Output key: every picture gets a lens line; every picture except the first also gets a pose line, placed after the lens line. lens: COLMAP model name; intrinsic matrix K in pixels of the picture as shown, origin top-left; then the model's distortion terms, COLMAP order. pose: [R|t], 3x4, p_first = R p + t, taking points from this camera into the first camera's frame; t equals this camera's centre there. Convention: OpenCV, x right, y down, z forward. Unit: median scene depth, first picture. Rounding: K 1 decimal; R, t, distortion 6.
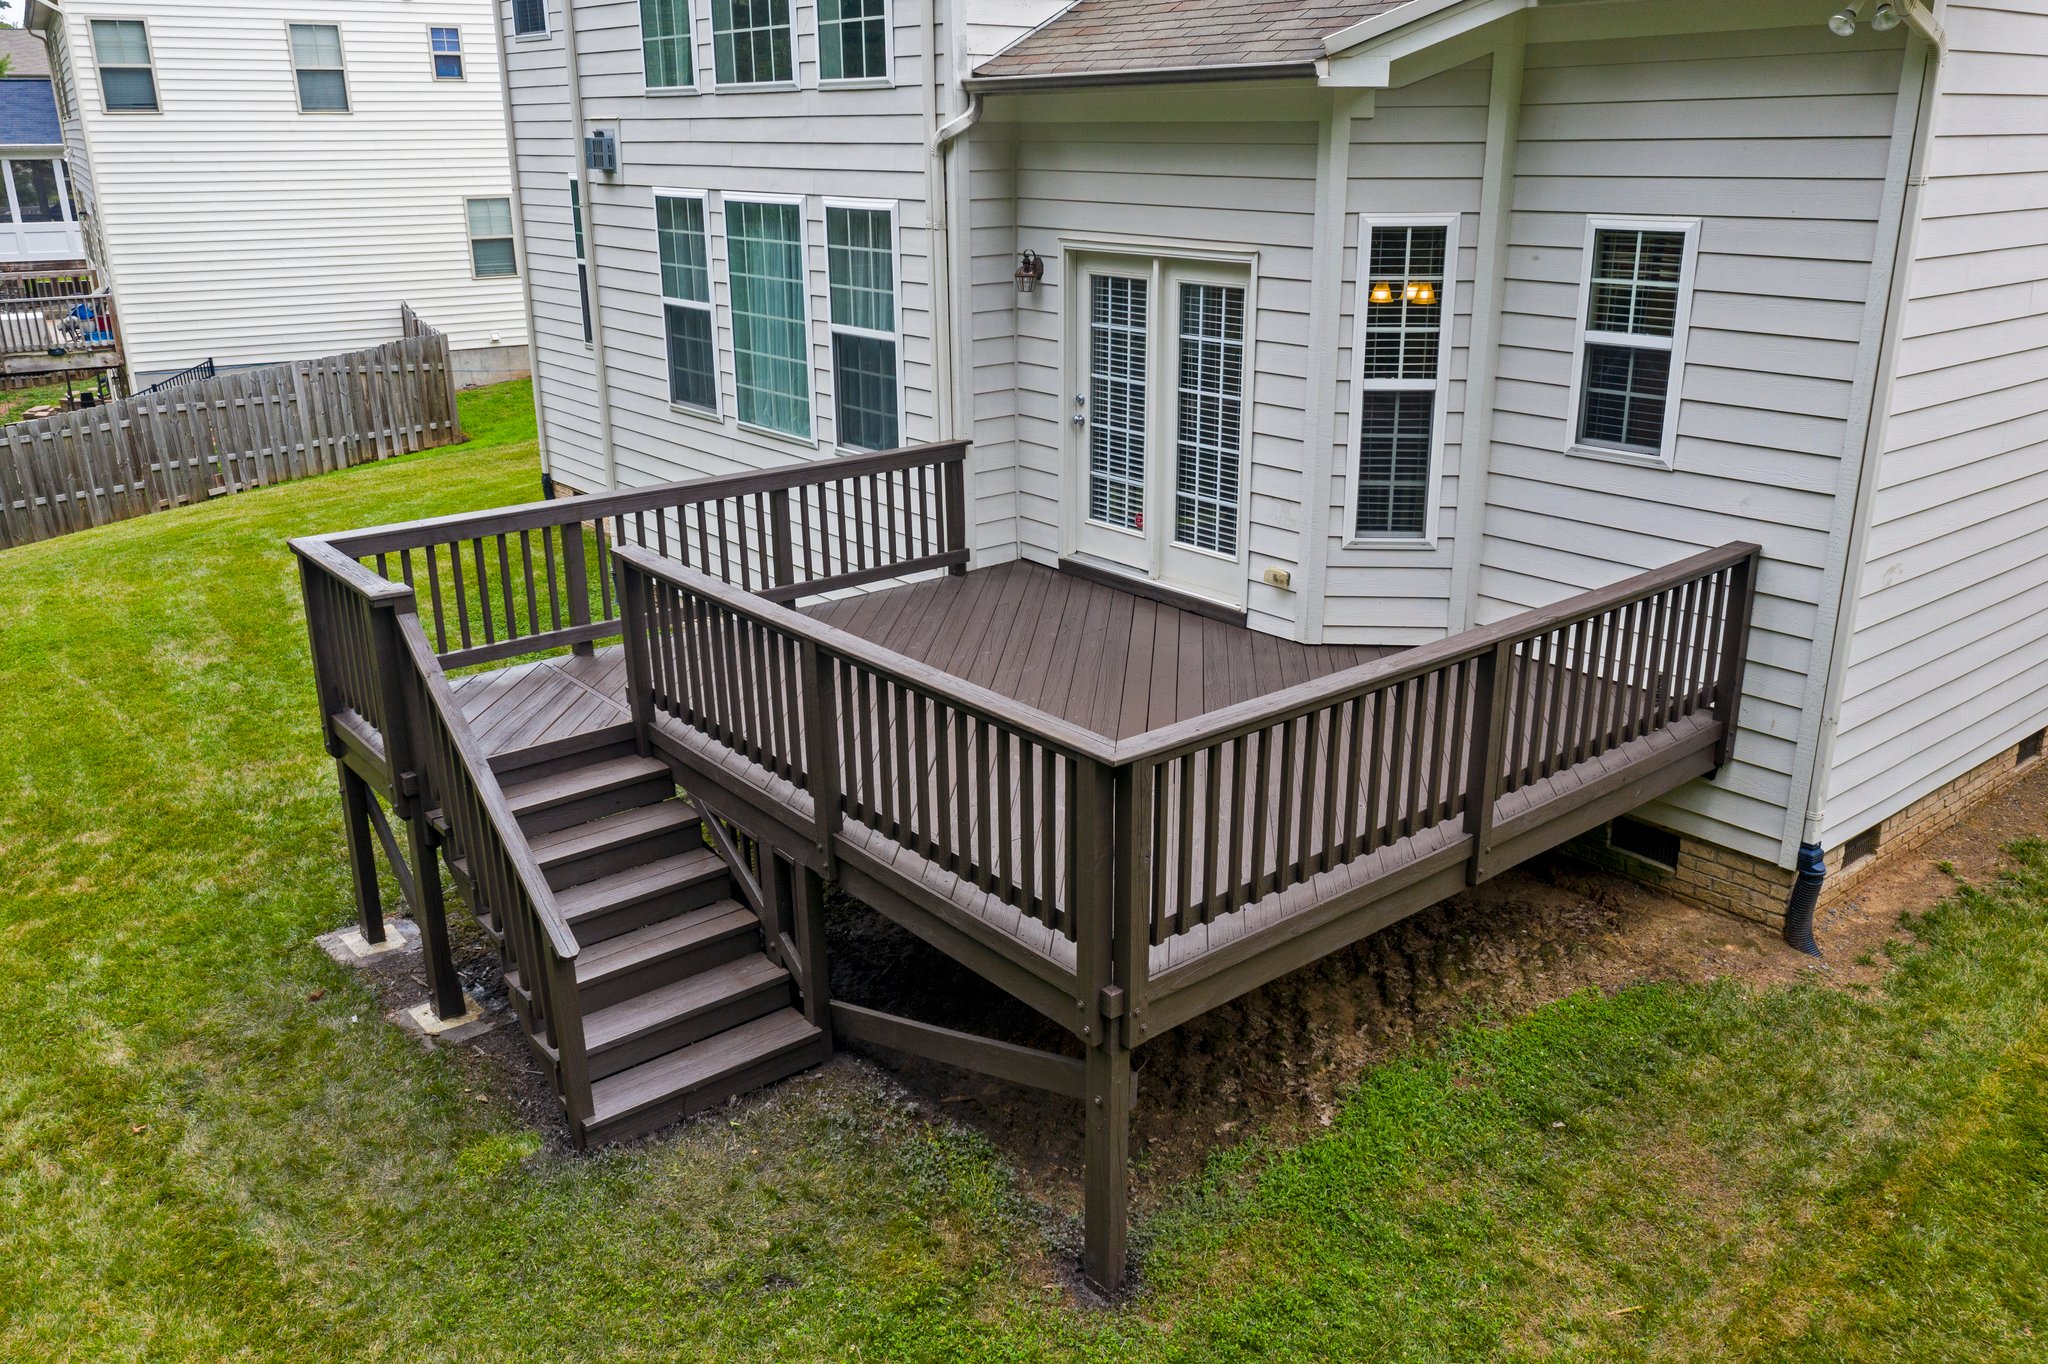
lens RADIAL K [[1627.8, 0, 1027.9], [0, 1627.8, 684.4], [0, 0, 1]] dist [-0.005277, 0.009013]
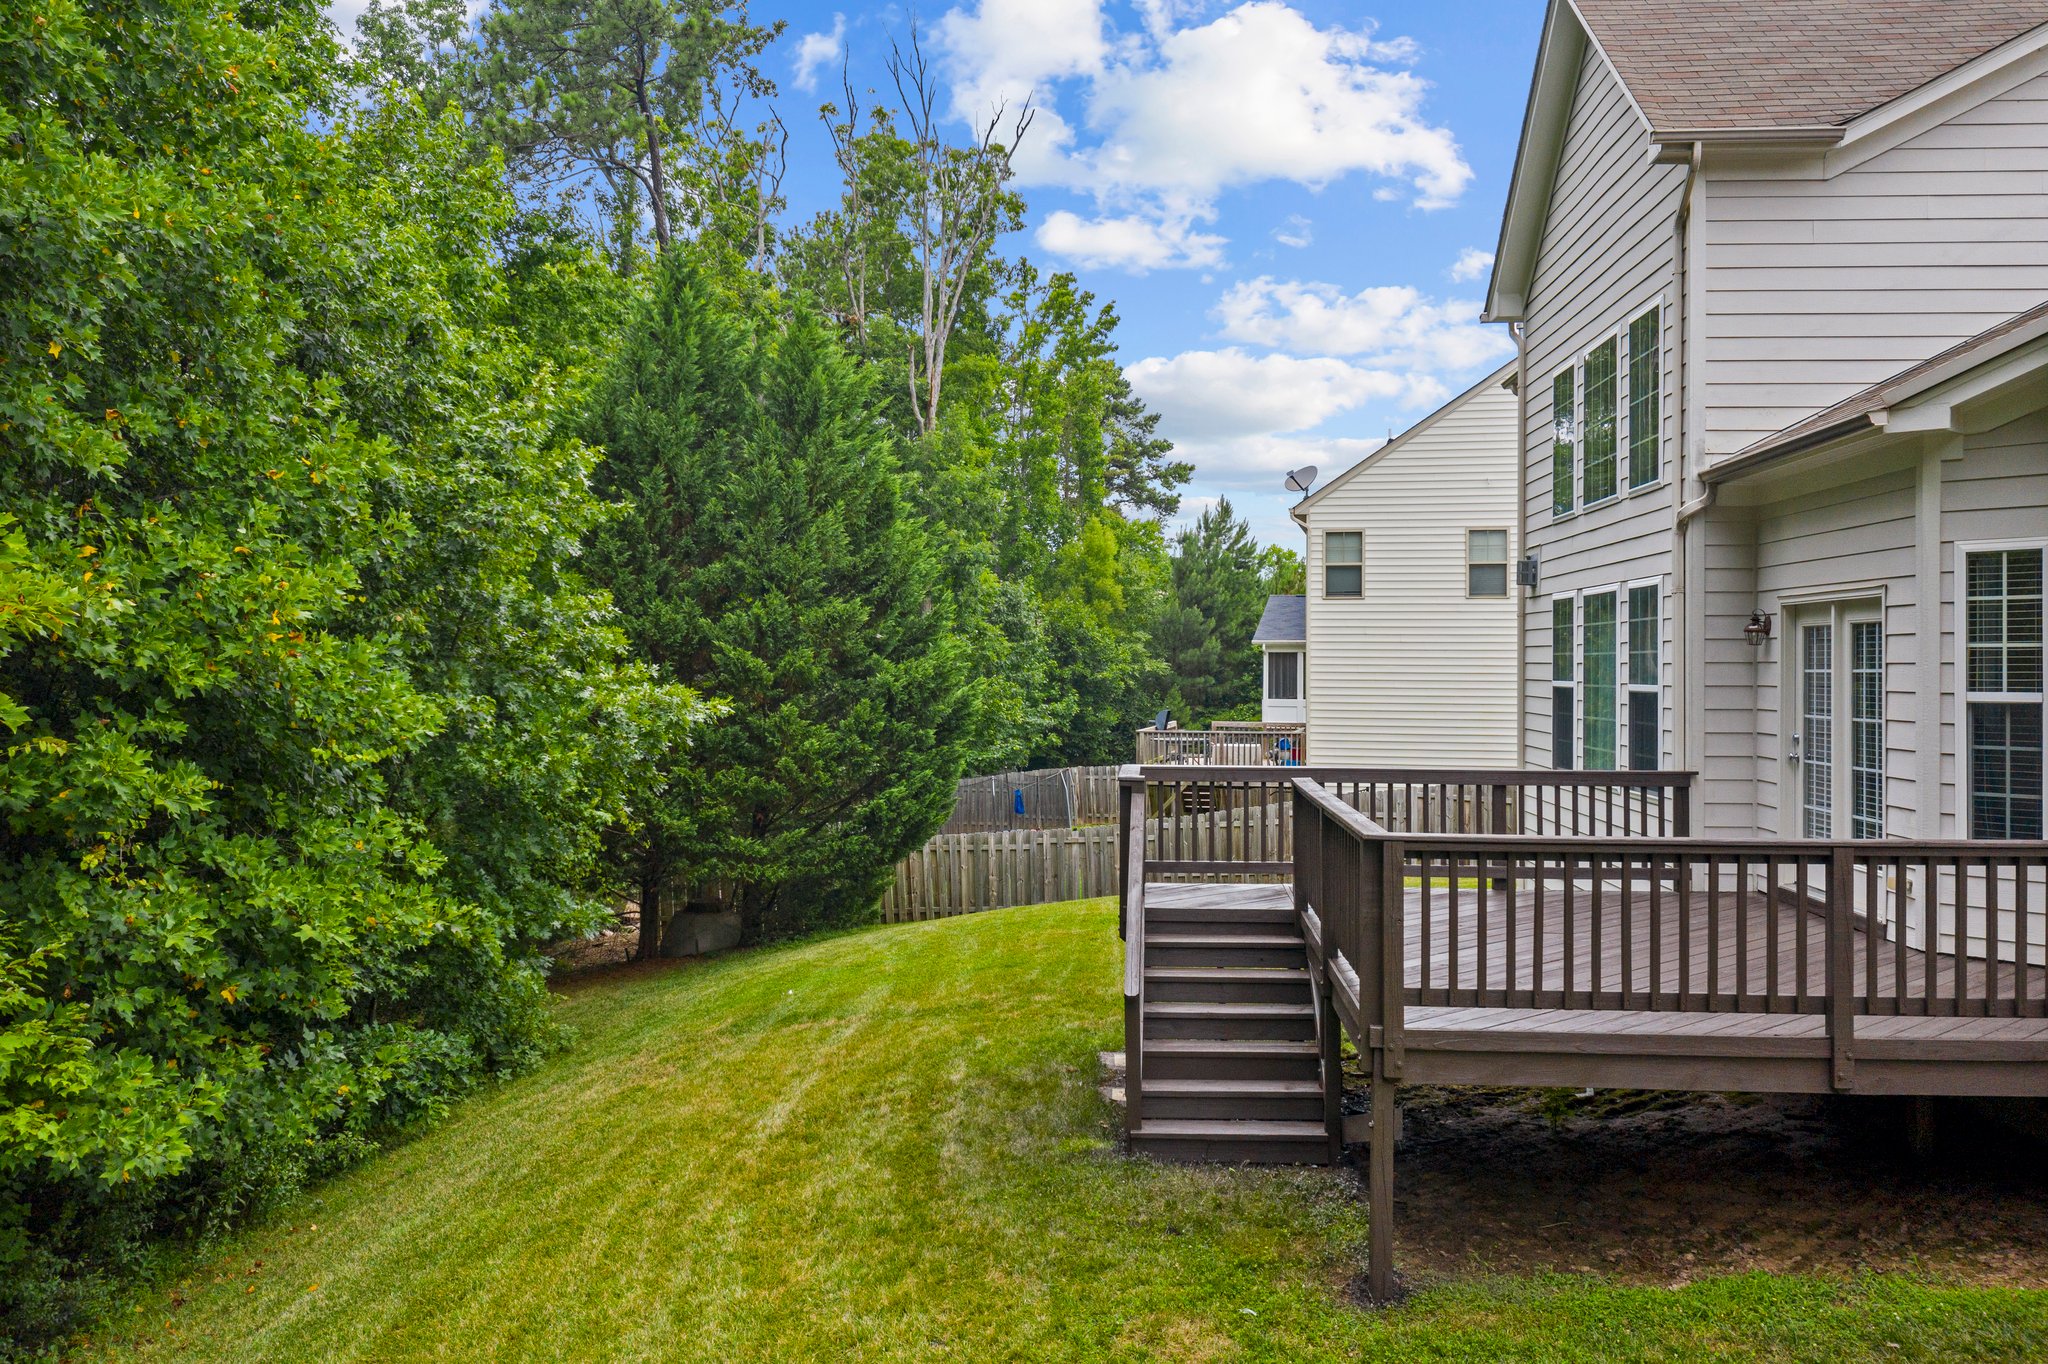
lens RADIAL K [[1627.8, 0, 1021.1], [0, 1627.8, 665.1], [0, 0, 1]] dist [-0.005277, 0.009013]
pose [[0.724845, 0.010939, -0.688825, 0.430738], [-0.233689, 0.944494, -0.230911, 0.161621], [0.648065, 0.328346, 0.687169, -0.114362]]
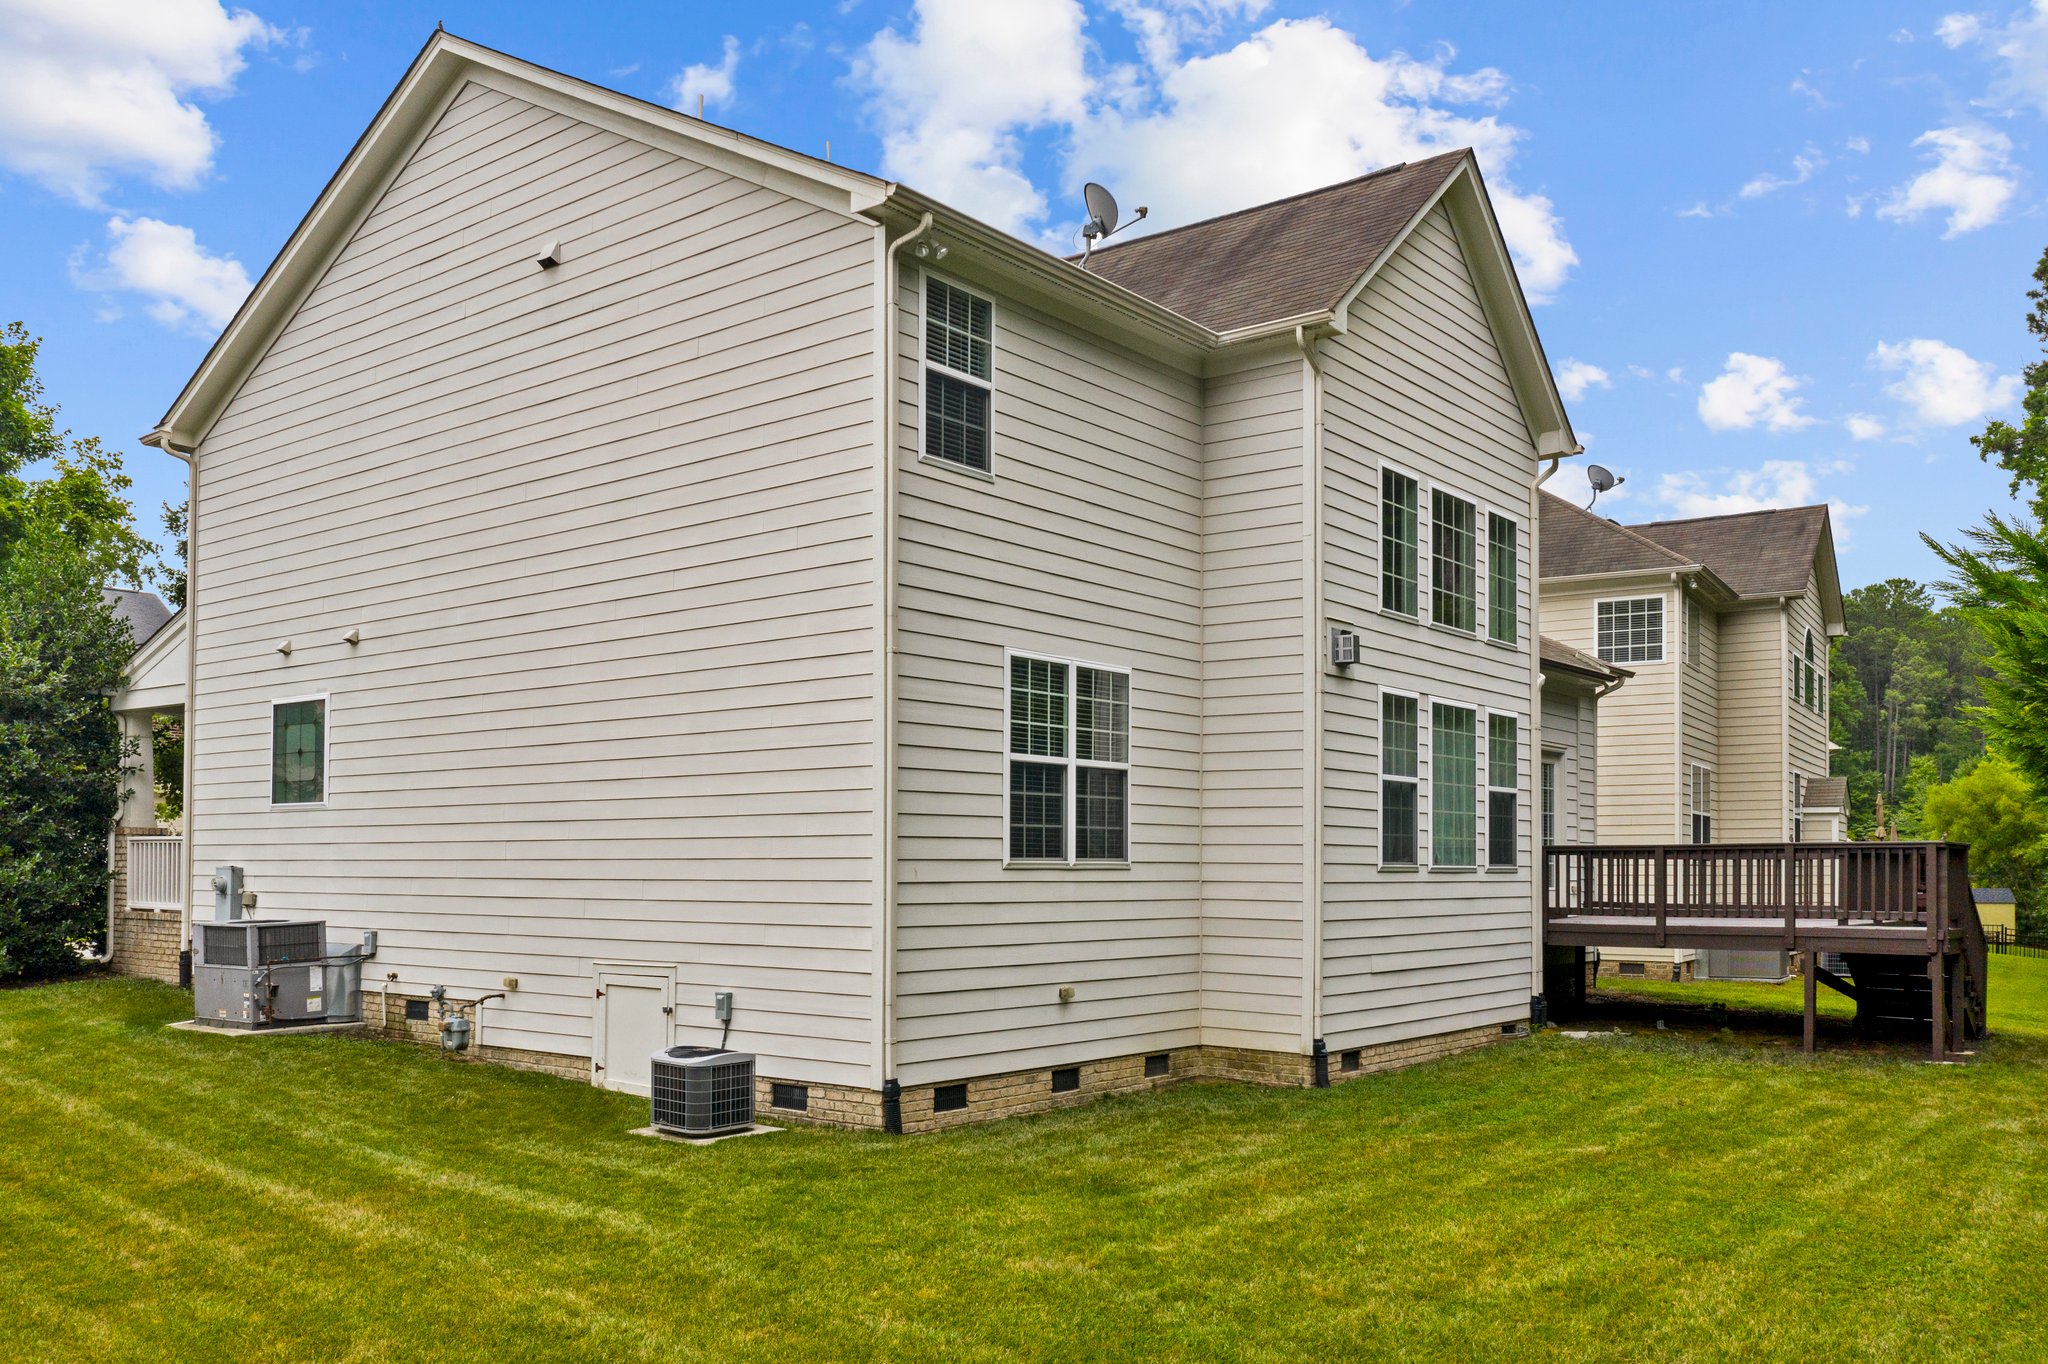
lens RADIAL K [[1627.8, 0, 1003.7], [0, 1627.8, 844.8], [0, 0, 1]] dist [-0.005277, 0.009013]
pose [[-0.203537, 0.027579, 0.978679, -1.770078], [0.325356, 0.944701, 0.041043, -0.441715], [-0.923426, 0.326773, -0.201255, 2.027694]]
